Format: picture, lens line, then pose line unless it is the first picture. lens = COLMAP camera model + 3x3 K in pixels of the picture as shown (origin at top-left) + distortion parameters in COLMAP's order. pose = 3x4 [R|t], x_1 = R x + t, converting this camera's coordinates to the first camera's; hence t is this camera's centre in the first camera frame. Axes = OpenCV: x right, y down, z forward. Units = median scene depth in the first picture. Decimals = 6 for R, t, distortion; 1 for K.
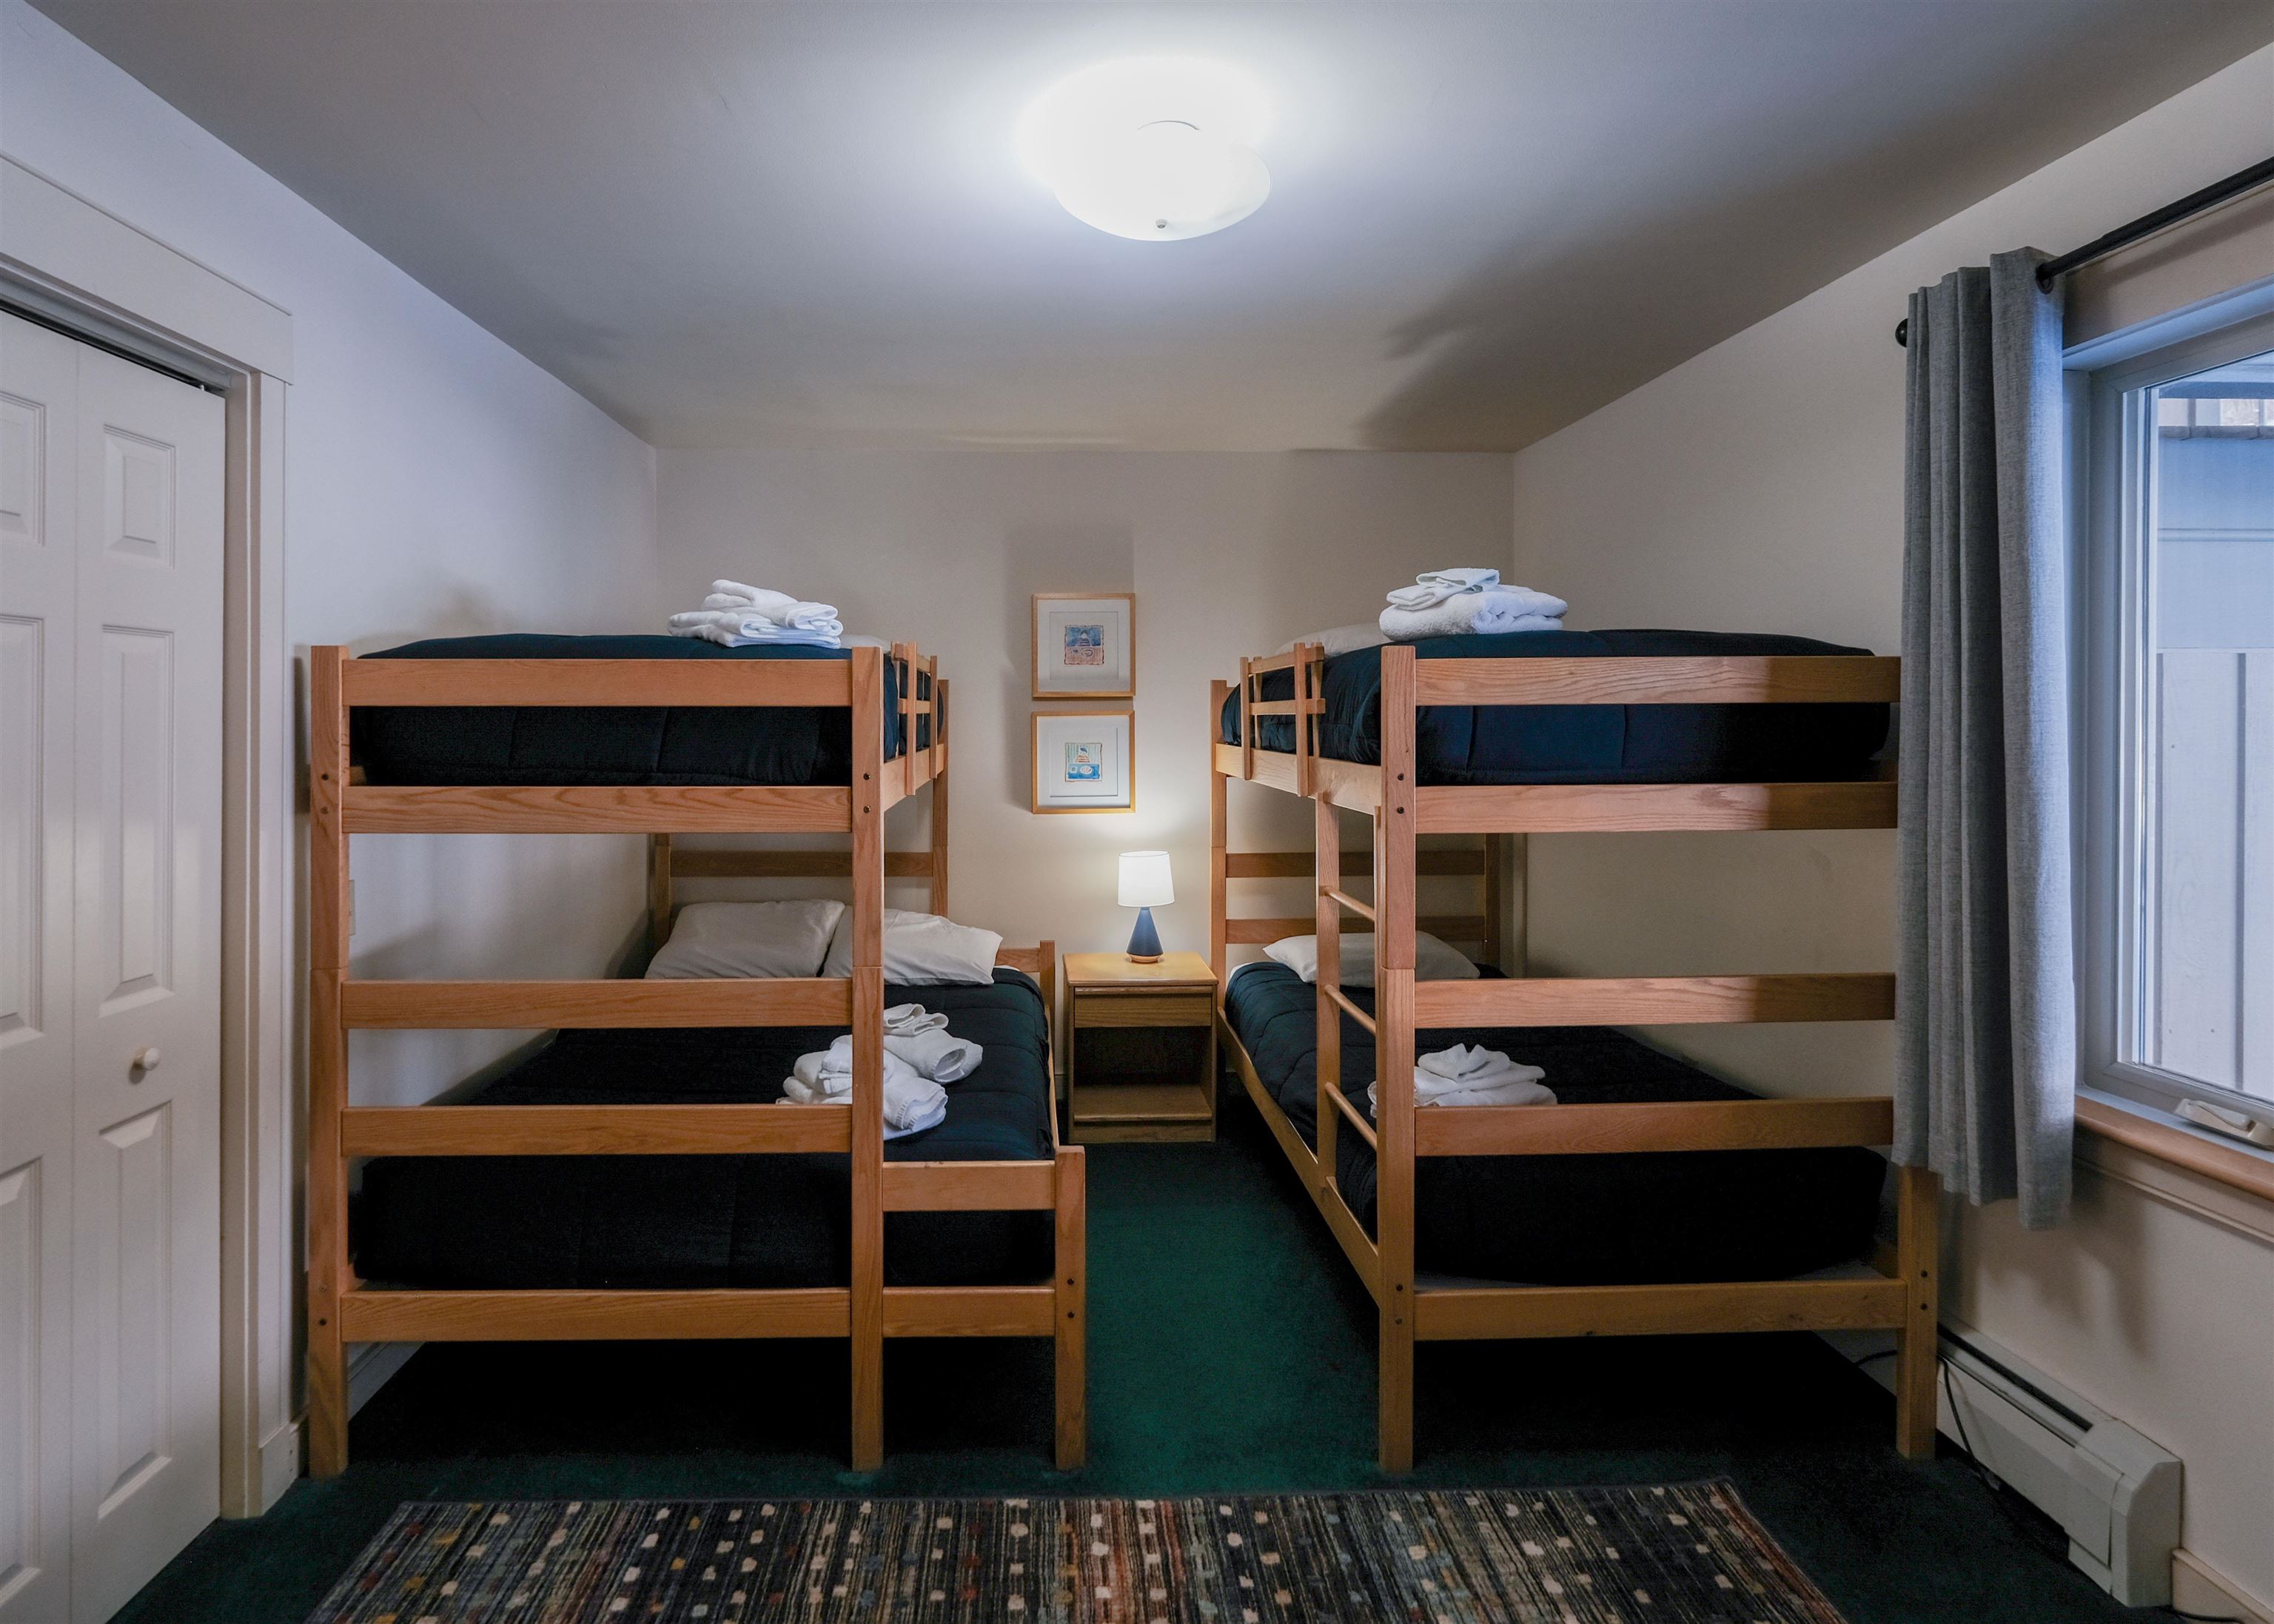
lens RADIAL K [[1130.9, 0, 1129.4], [0, 1130.9, 729.0], [0, 0, 1]] dist [0.000830, -0.001590]
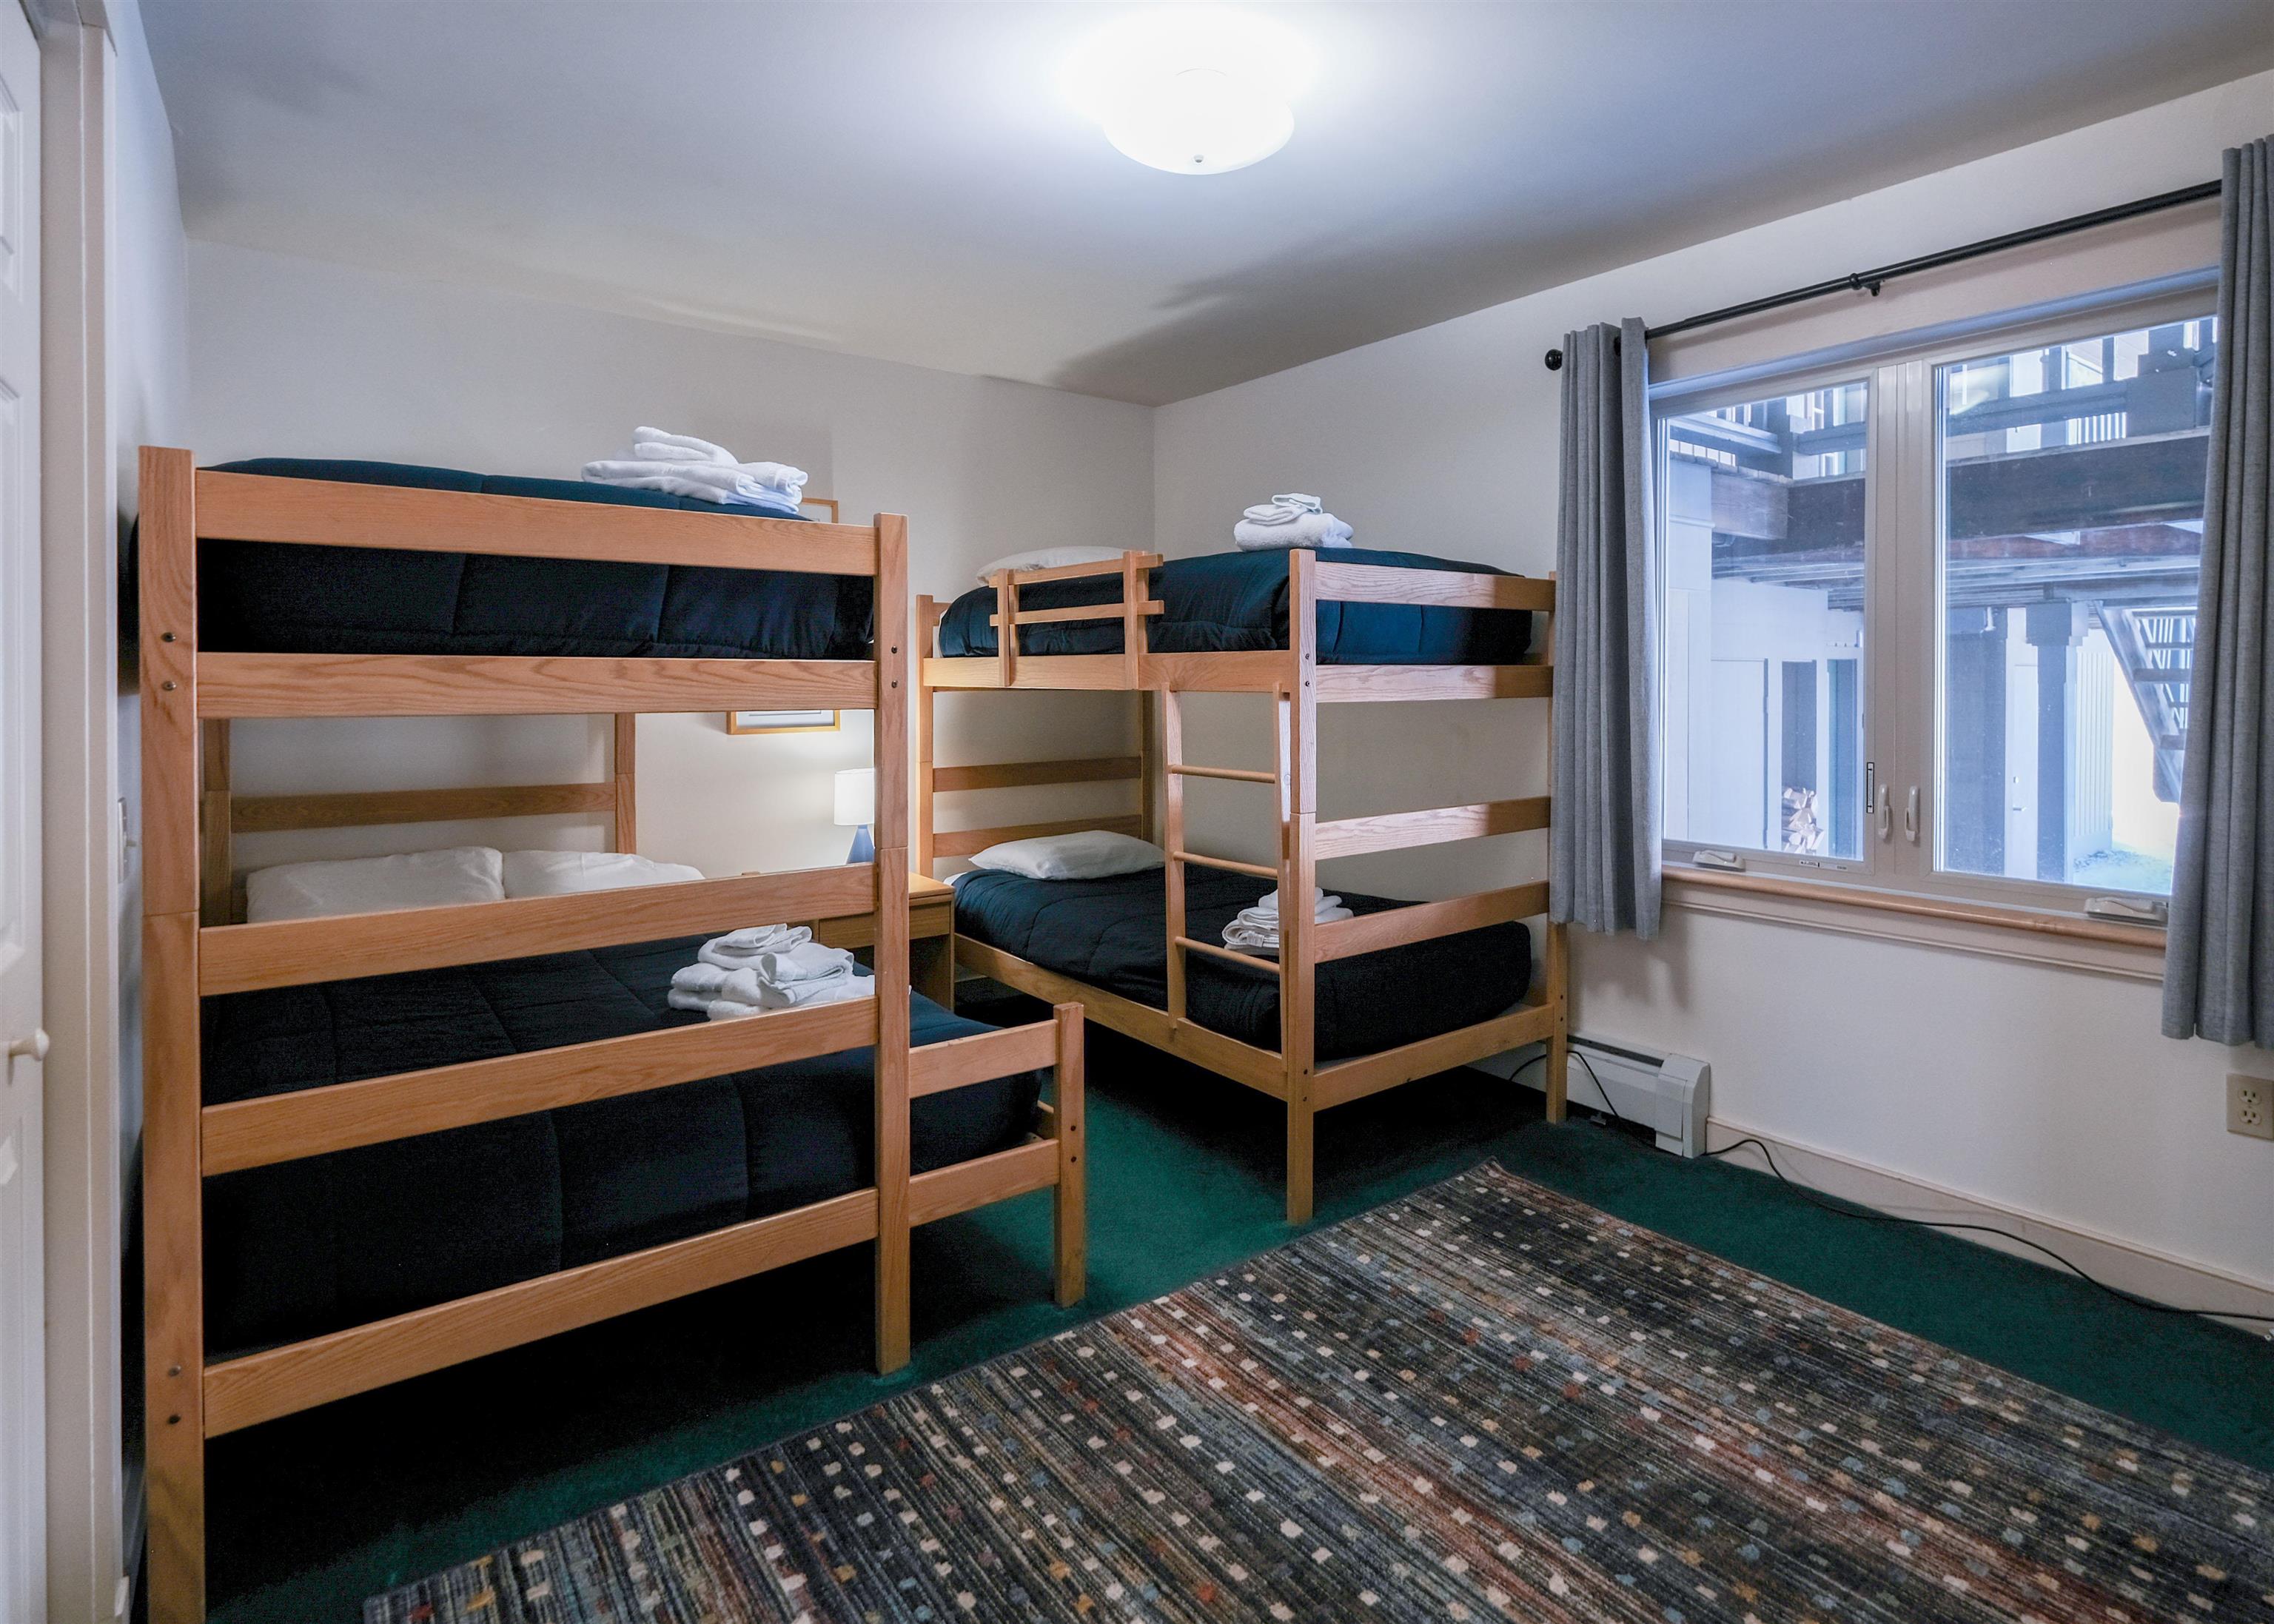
lens RADIAL K [[1130.9, 0, 1248.5], [0, 1130.9, 695.7], [0, 0, 1]] dist [0.000830, -0.001590]
pose [[0.808819, -0.013669, 0.587899, -0.552839], [0.008111, 0.999894, 0.012089, 0.071495], [-0.588002, -0.005010, 0.808844, 0.045574]]
